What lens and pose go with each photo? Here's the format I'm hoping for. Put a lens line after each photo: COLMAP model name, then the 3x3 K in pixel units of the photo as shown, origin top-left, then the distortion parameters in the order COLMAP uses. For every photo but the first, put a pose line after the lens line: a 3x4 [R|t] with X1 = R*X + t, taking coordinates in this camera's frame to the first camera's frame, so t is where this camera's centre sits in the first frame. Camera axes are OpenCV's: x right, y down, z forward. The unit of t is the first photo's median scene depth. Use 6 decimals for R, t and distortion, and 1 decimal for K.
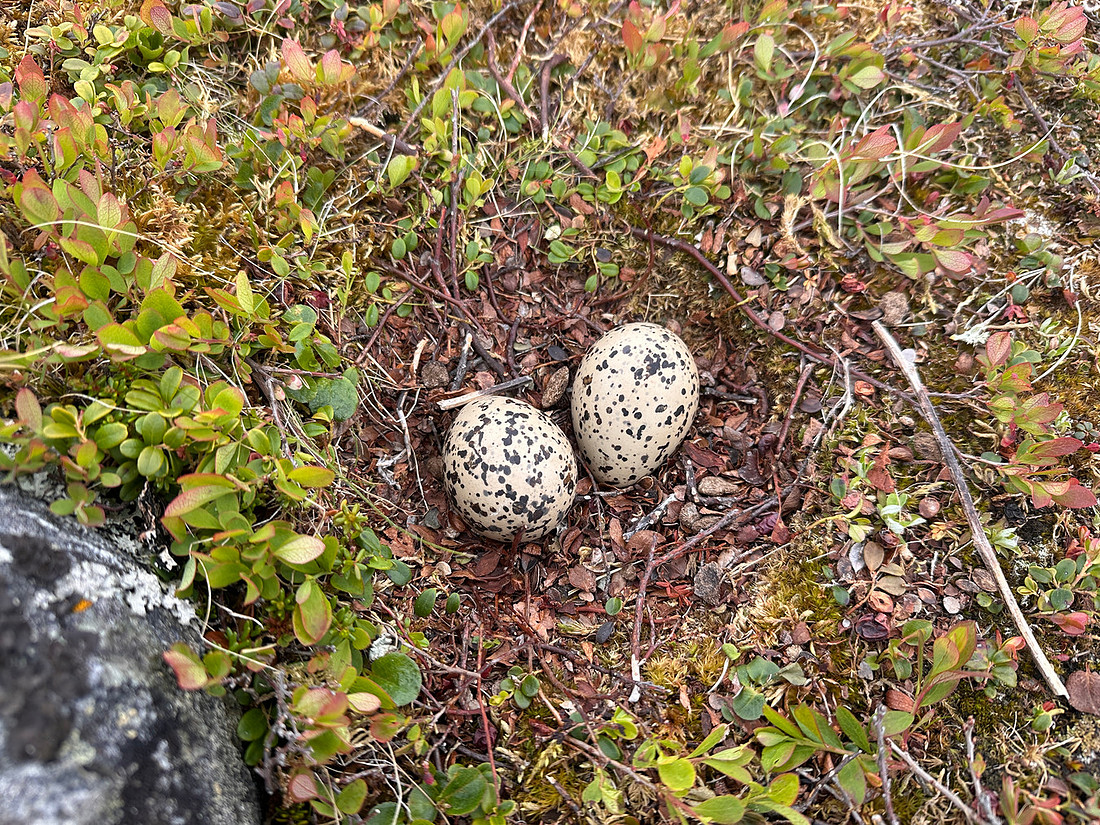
lens RADIAL K [[806.7, 0, 547.5], [0, 806.7, 416.4], [0, 0, 1]] dist [0.118363, -0.254847]
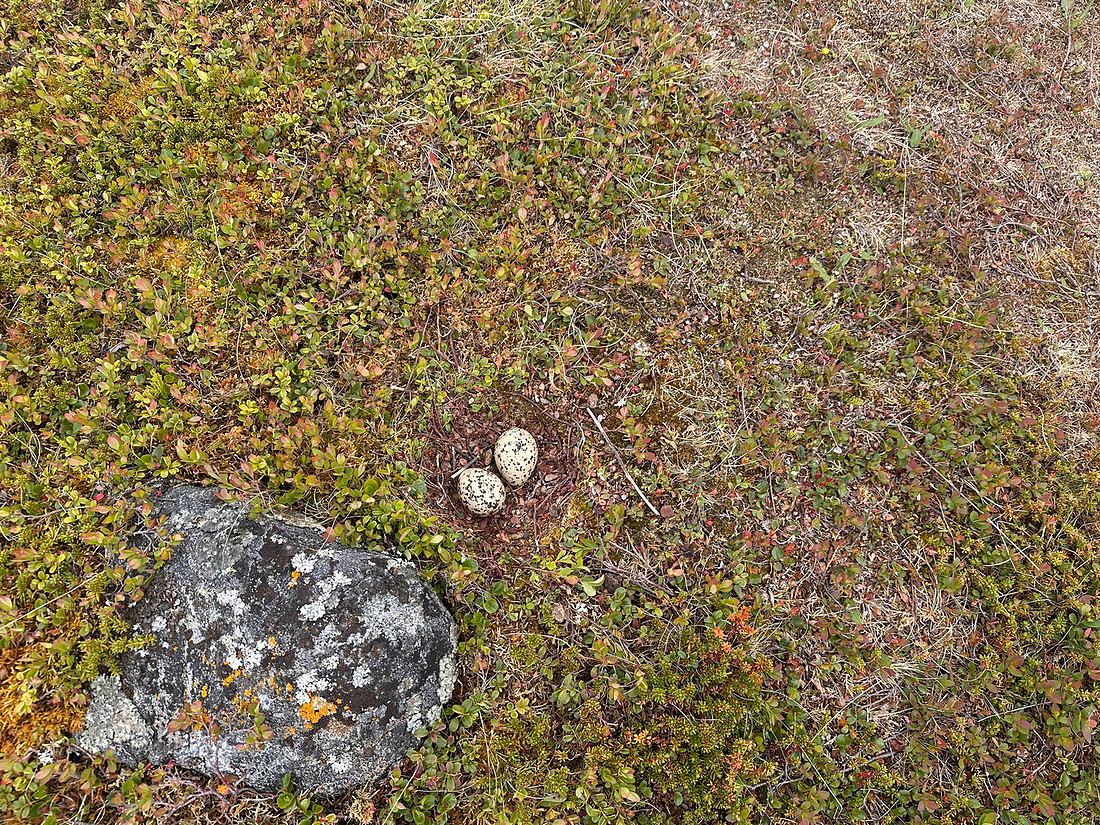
lens RADIAL K [[770.8, 0, 551.1], [0, 770.8, 418.1], [0, 0, 1]] dist [0.099865, -0.168039]
pose [[0.956849, -0.278045, 0.084447, 0.033209], [0.265515, 0.954647, 0.134726, -0.519675], [-0.118077, -0.106490, 0.987278, -1.831575]]
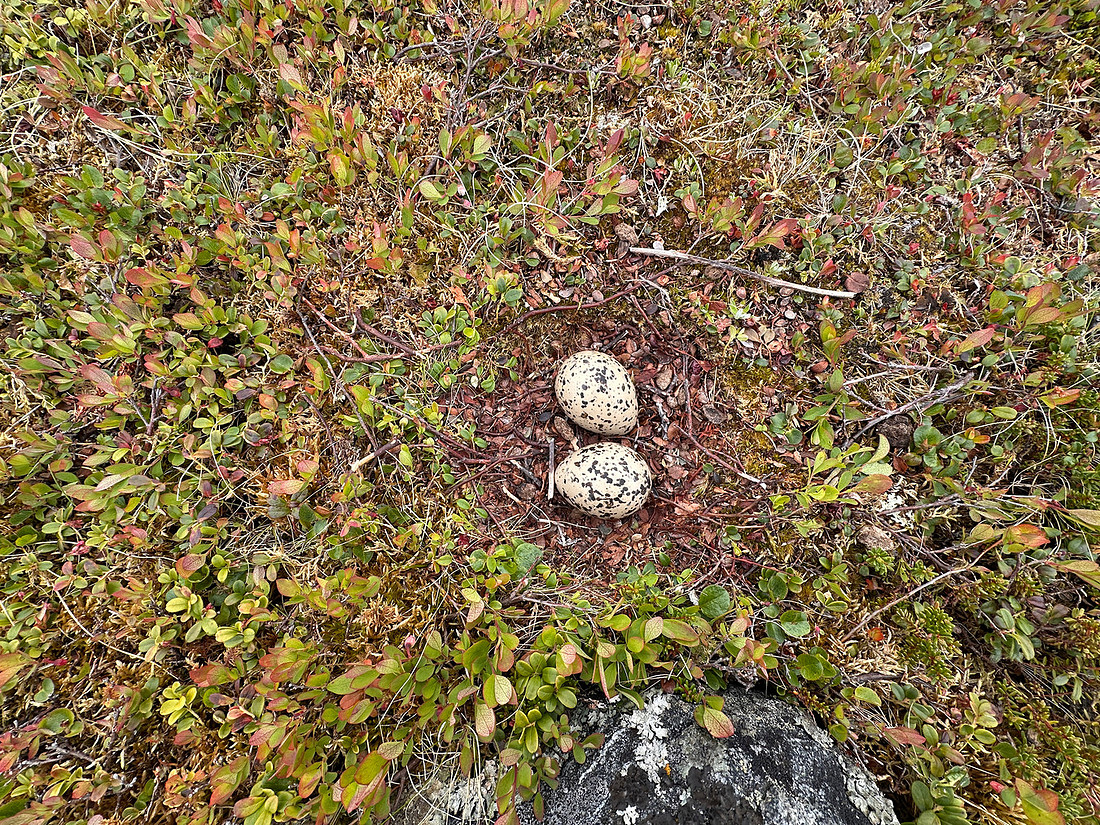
lens RADIAL K [[443.9, 0, 548.8], [0, 443.9, 414.7], [0, 0, 1]] dist [-0.004501, 0.000217]
pose [[0.470167, -0.878878, 0.080730, -0.059720], [0.811339, 0.466407, 0.352410, -0.442724], [-0.347379, -0.100192, 0.932357, 0.174502]]
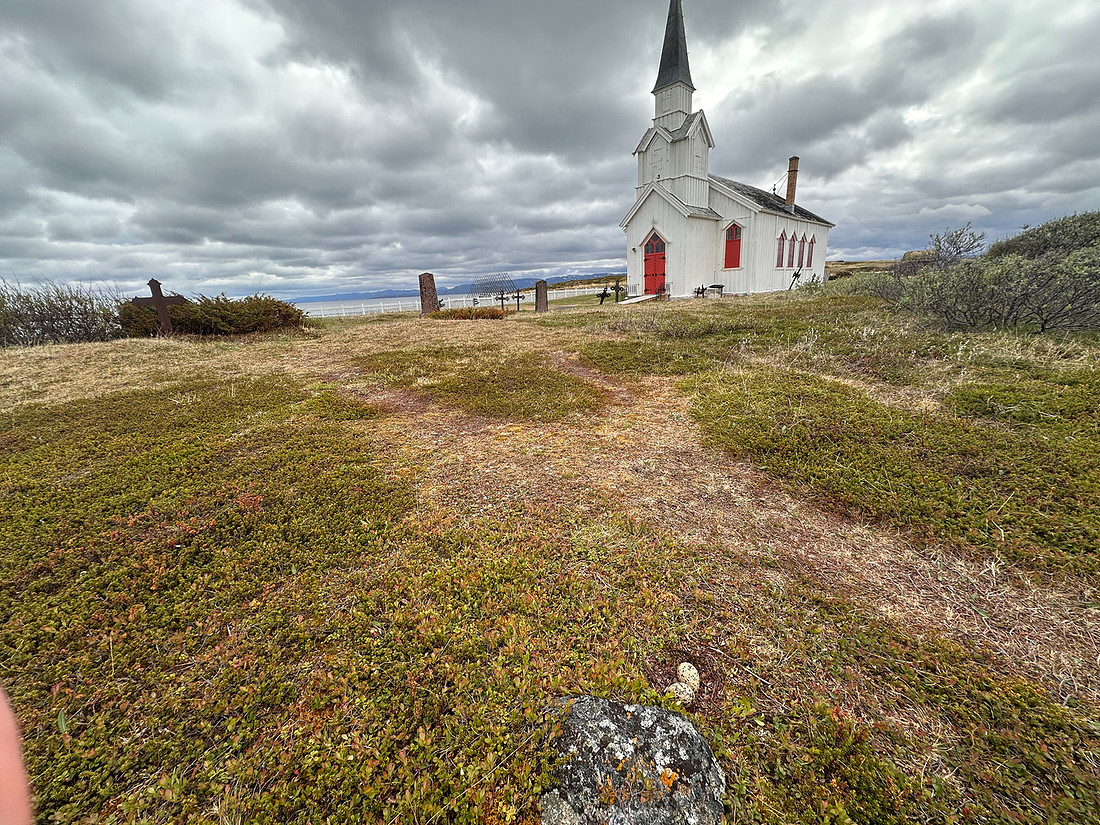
lens RADIAL K [[443.9, 0, 548.8], [0, 443.9, 414.7], [0, 0, 1]] dist [-0.004501, 0.000217]
pose [[0.893452, -0.195356, 0.404450, -1.867415], [0.431517, 0.623217, -0.652222, 0.488213], [-0.124645, 0.757256, 0.641113, -2.570997]]
